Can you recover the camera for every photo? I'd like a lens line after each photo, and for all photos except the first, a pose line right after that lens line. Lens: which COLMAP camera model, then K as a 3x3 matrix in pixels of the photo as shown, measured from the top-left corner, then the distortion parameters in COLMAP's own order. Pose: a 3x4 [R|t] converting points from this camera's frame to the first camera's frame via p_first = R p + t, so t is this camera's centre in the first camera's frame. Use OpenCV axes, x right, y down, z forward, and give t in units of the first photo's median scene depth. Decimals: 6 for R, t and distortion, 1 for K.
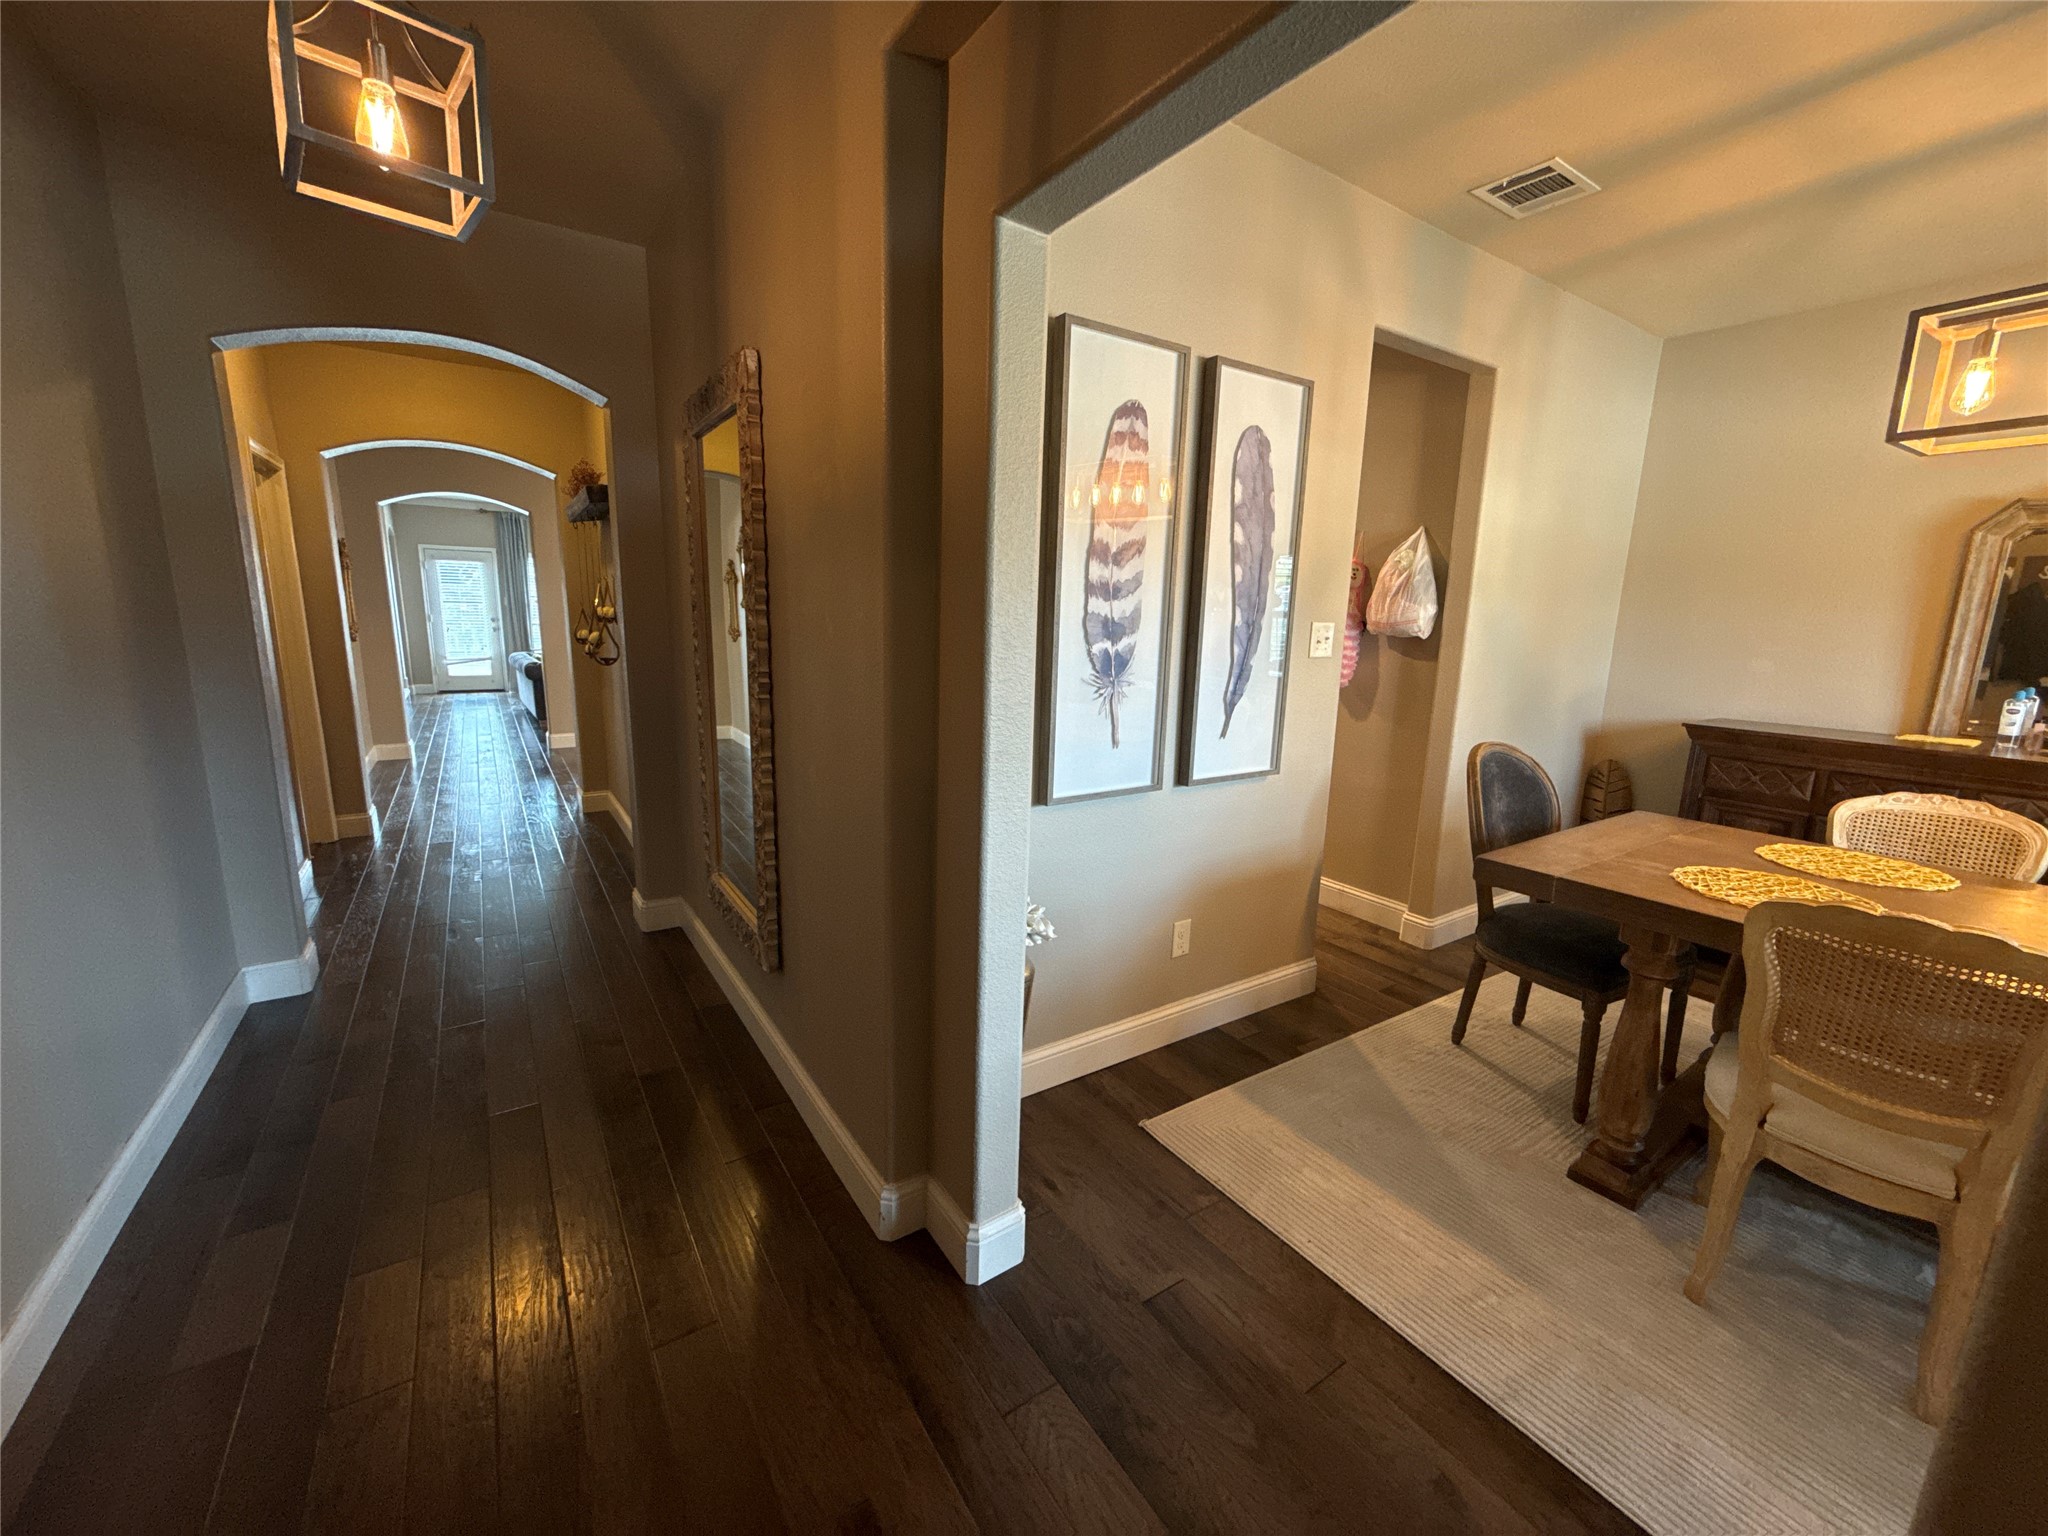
lens RADIAL K [[814.0, 0, 1024.2], [0, 814.0, 766.4], [0, 0, 1]] dist [0.001052, -0.000274]
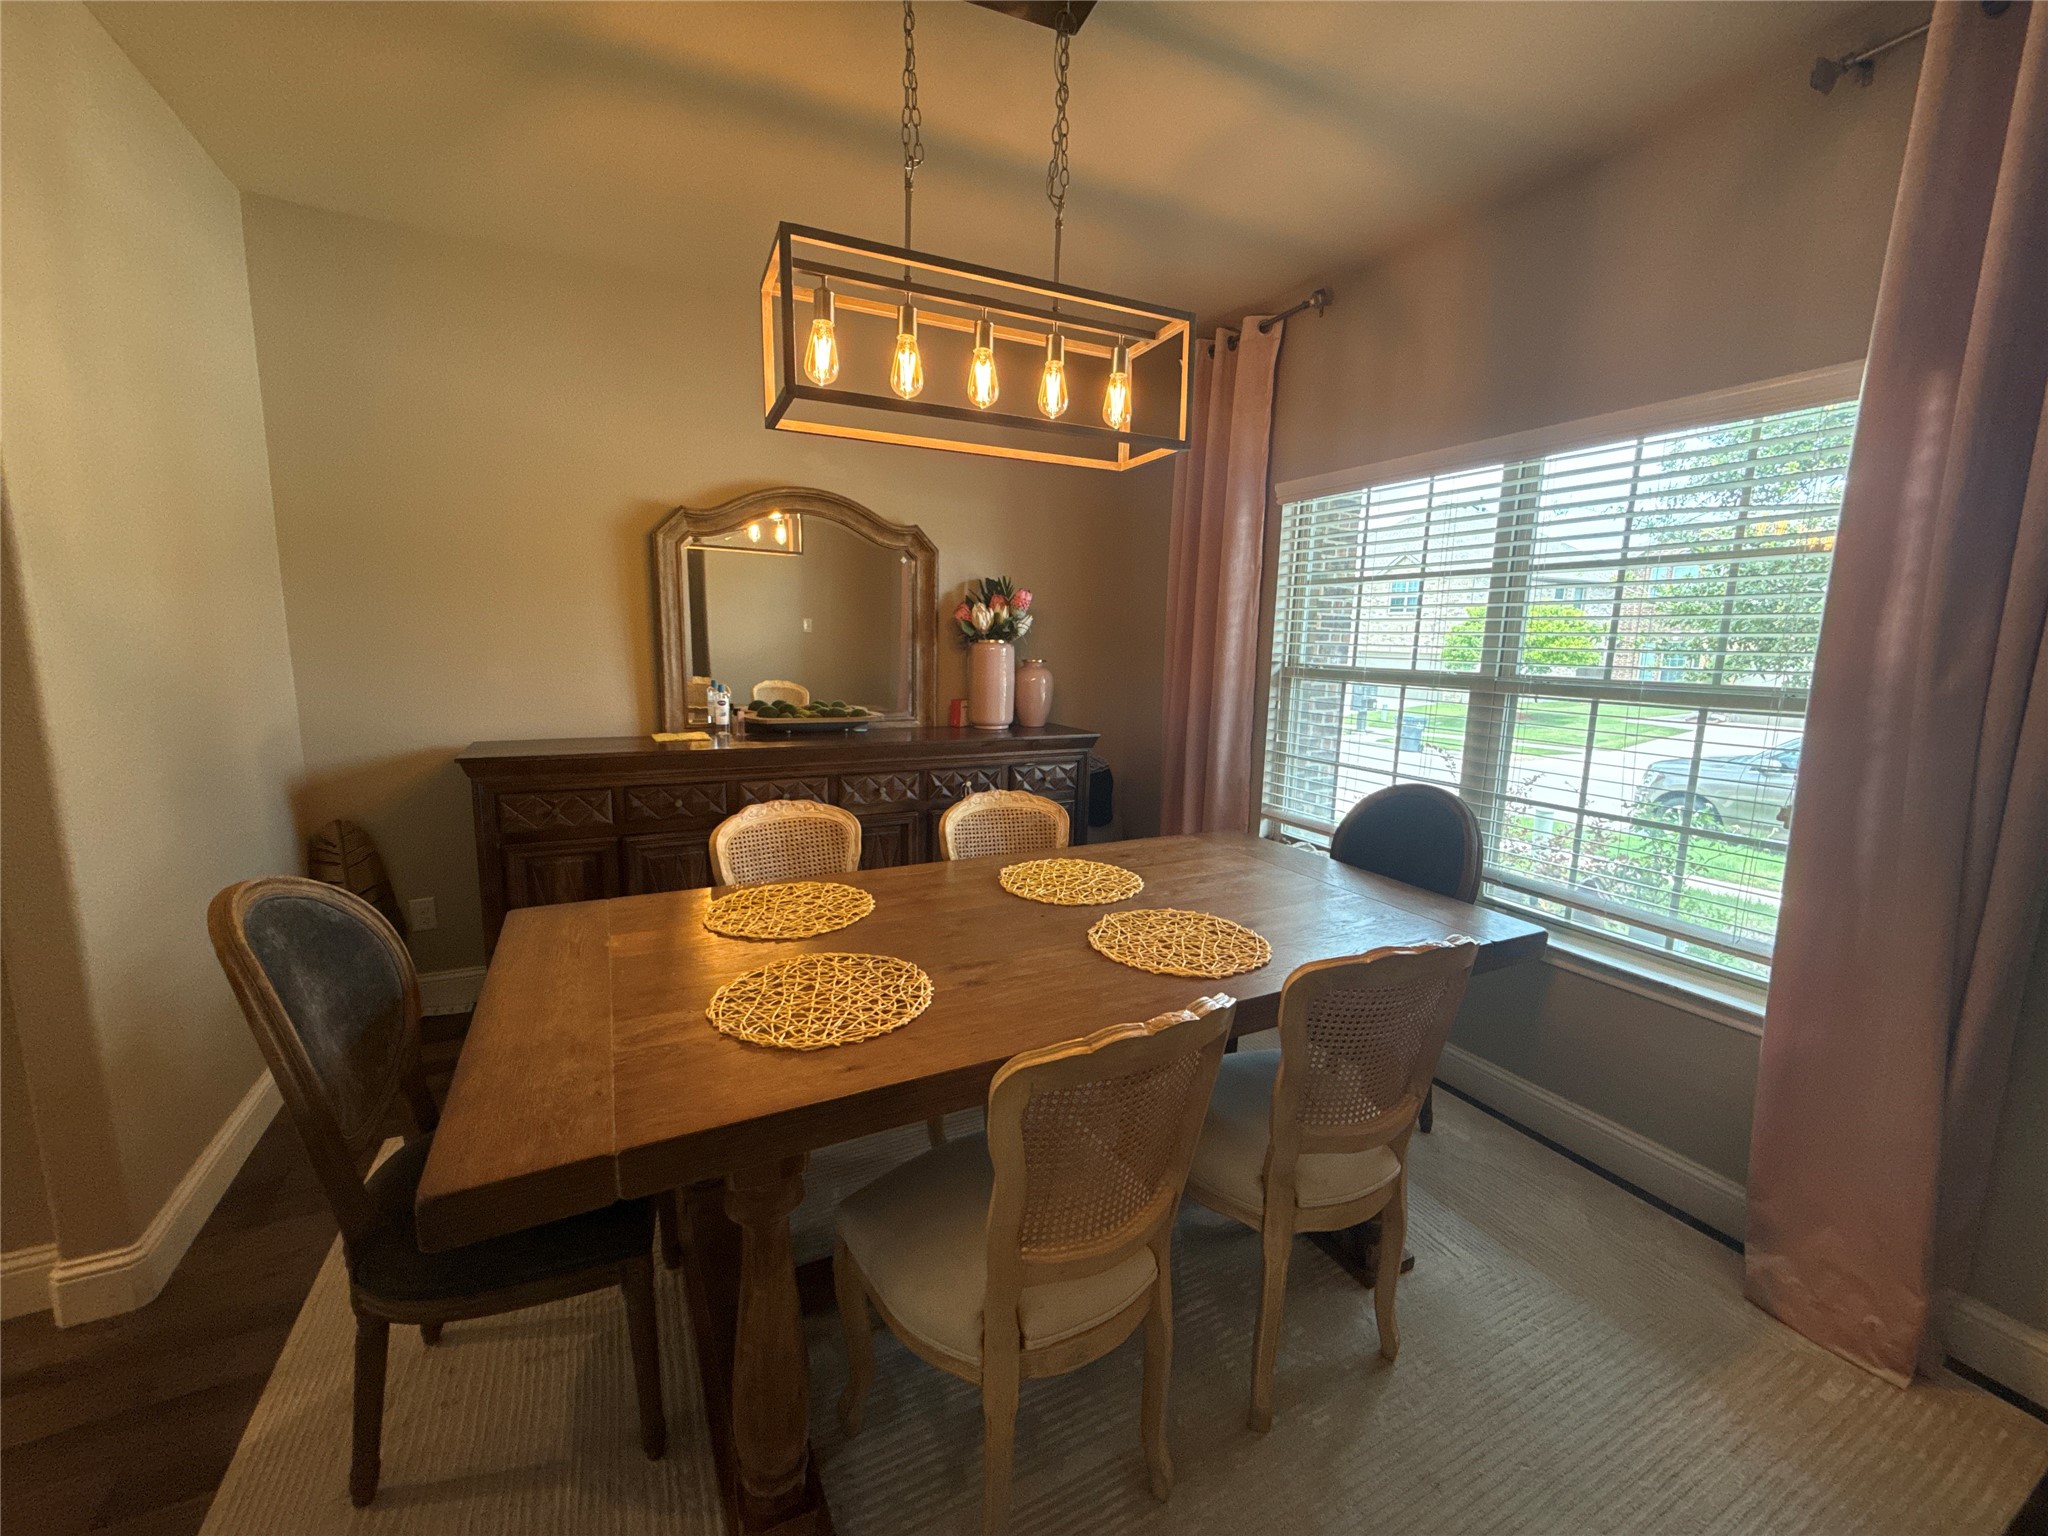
lens RADIAL K [[814.0, 0, 1024.2], [0, 814.0, 766.4], [0, 0, 1]] dist [0.001052, -0.000274]
pose [[0.108758, -0.178574, 0.977897, 0.157705], [0.164863, 0.973349, 0.159408, -0.085800], [-0.980302, 0.143882, 0.135300, 0.434322]]
